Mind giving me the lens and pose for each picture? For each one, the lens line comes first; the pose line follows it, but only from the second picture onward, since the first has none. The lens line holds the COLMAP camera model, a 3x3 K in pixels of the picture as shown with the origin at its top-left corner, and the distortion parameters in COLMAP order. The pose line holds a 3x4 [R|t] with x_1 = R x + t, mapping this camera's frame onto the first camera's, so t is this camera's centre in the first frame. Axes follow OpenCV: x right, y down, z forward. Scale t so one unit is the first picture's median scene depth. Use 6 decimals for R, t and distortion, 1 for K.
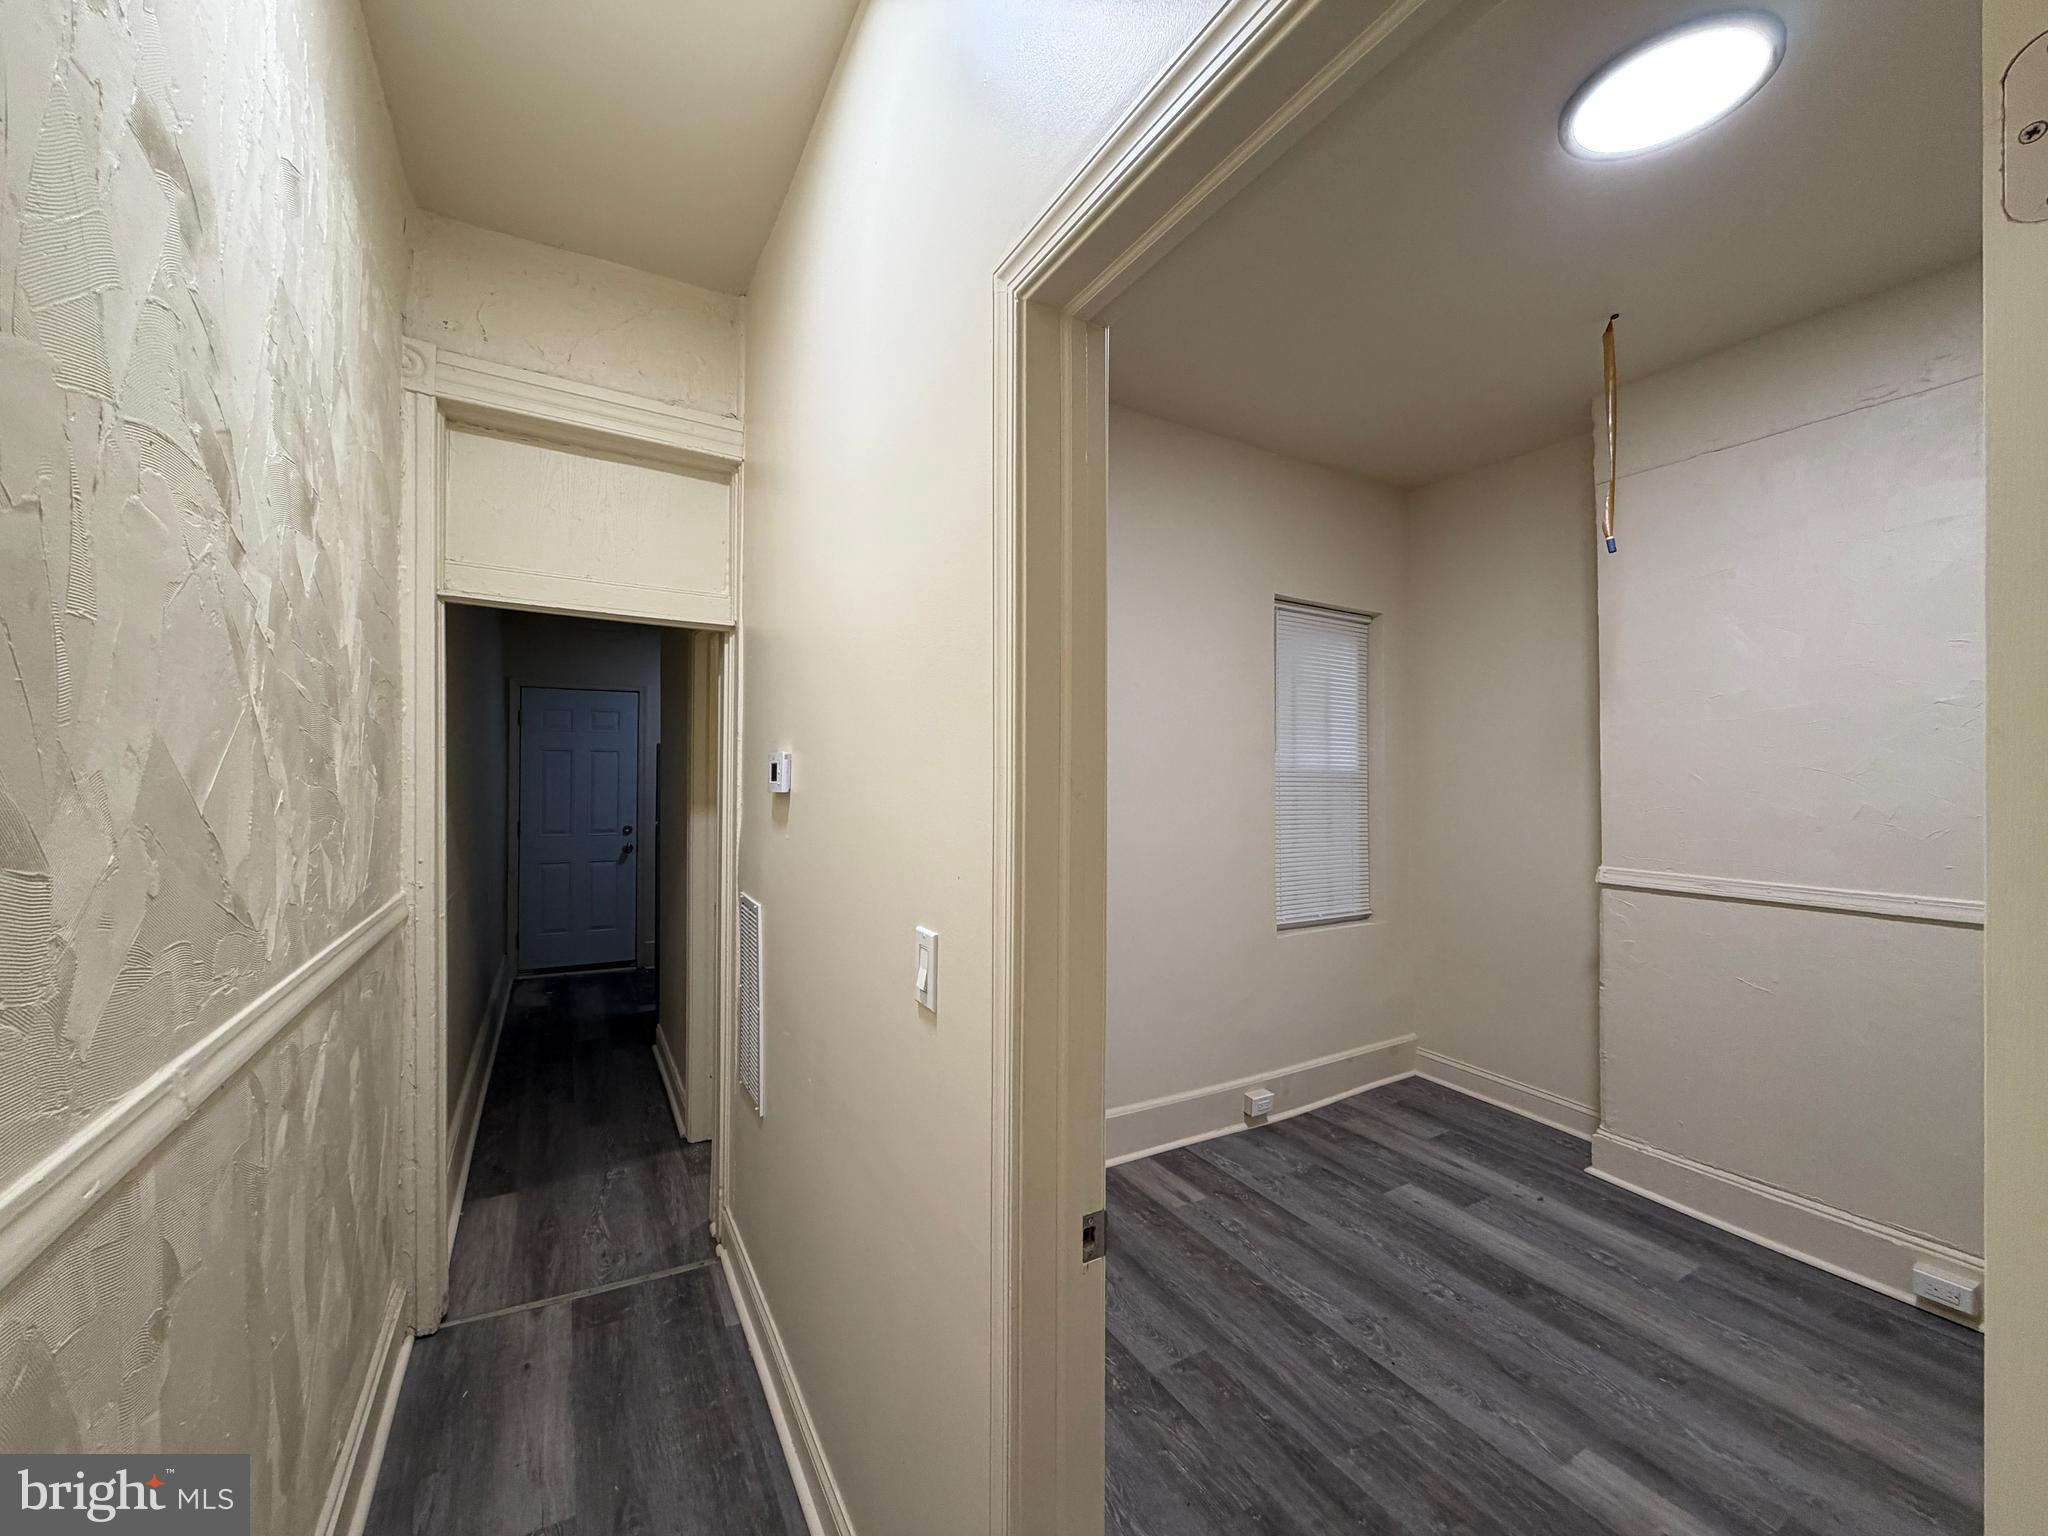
lens RADIAL K [[814.0, 0, 1019.8], [0, 814.0, 771.1], [0, 0, 1]] dist [-0.000139, -0.000221]
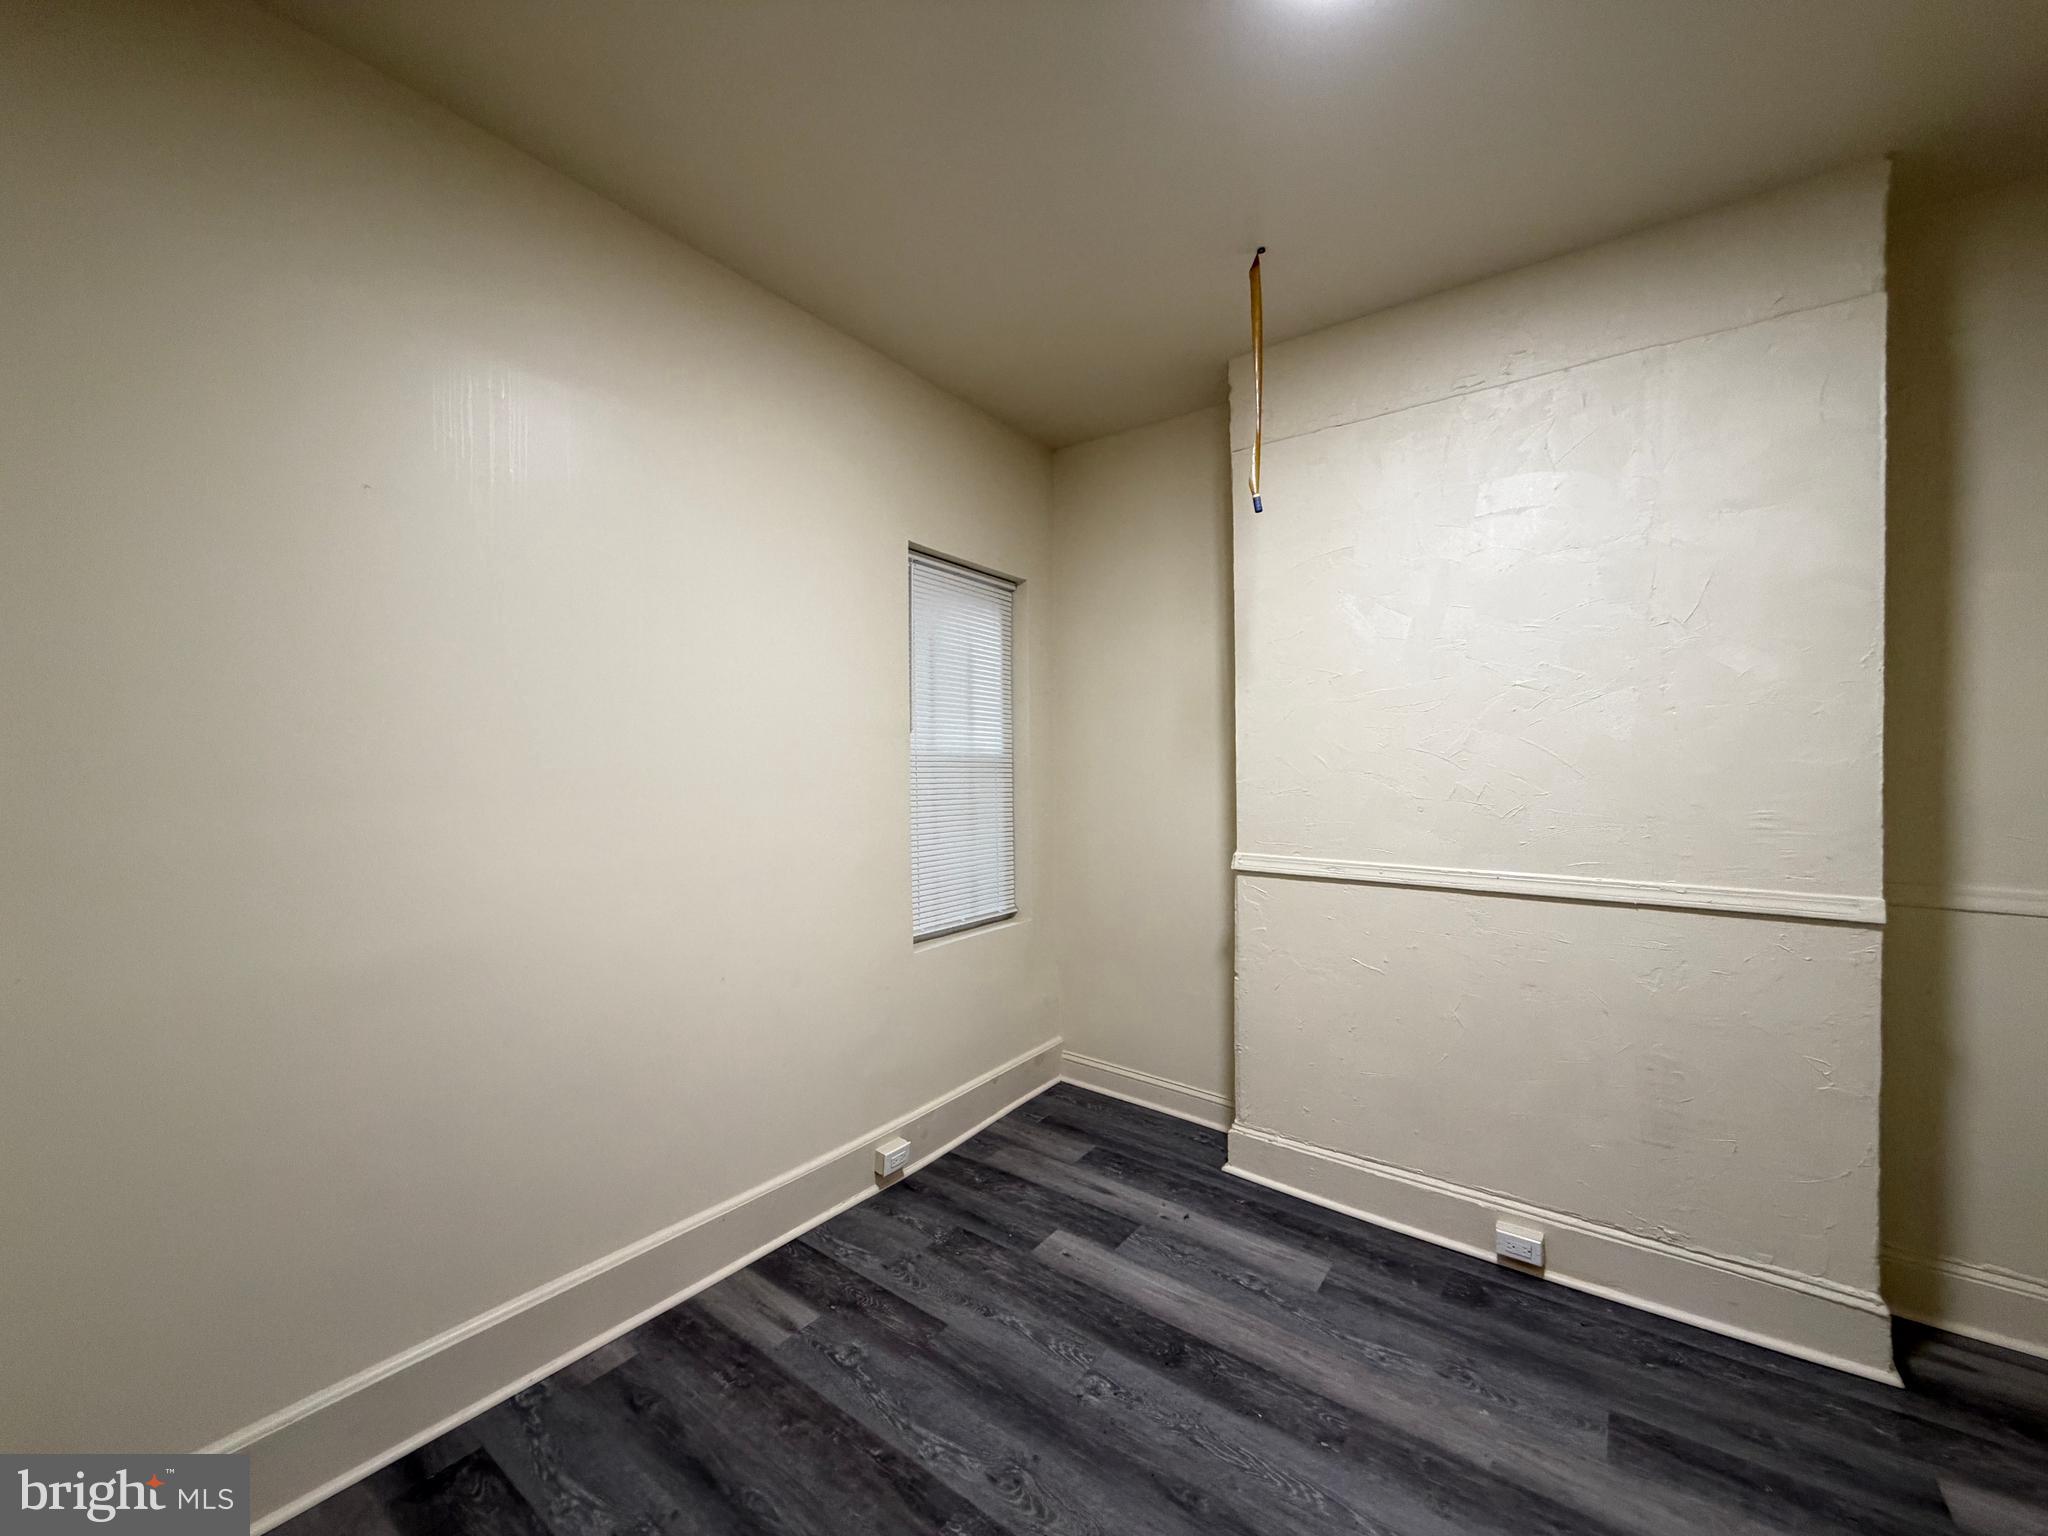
lens RADIAL K [[814.0, 0, 1019.8], [0, 814.0, 771.1], [0, 0, 1]] dist [-0.000139, -0.000221]
pose [[0.916097, -0.010608, 0.400817, 0.101338], [0.003892, 0.999838, 0.017567, 0.003691], [-0.400938, -0.014533, 0.915990, 0.235865]]
